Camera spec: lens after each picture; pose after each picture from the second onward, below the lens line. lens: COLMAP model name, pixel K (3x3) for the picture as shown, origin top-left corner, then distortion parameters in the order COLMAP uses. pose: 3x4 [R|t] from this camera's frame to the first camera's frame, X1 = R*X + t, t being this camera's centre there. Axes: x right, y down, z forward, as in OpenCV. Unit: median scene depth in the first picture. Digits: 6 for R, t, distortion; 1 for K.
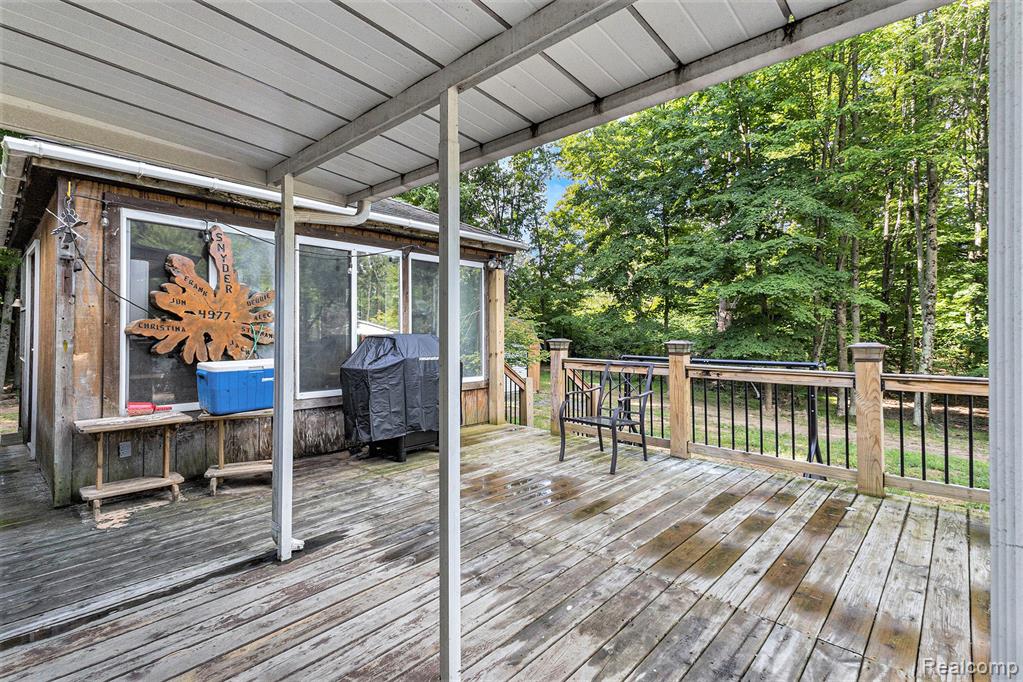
lens RADIAL K [[484.7, 0, 491.3], [0, 484.7, 328.2], [0, 0, 1]] dist [0.027759, -0.000192]
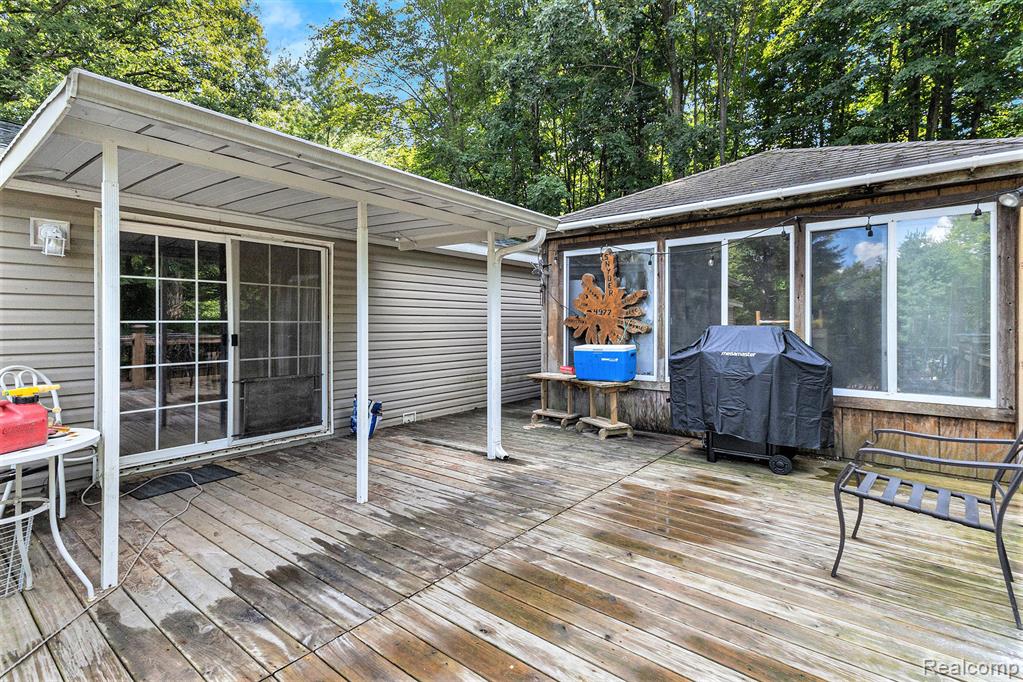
lens RADIAL K [[484.7, 0, 514.3], [0, 484.7, 325.8], [0, 0, 1]] dist [0.027759, -0.000192]
pose [[0.091180, 0.001940, -0.995833, 1.119117], [0.010576, 0.999940, 0.002917, 0.008323], [0.995778, -0.010797, 0.091154, 0.835929]]
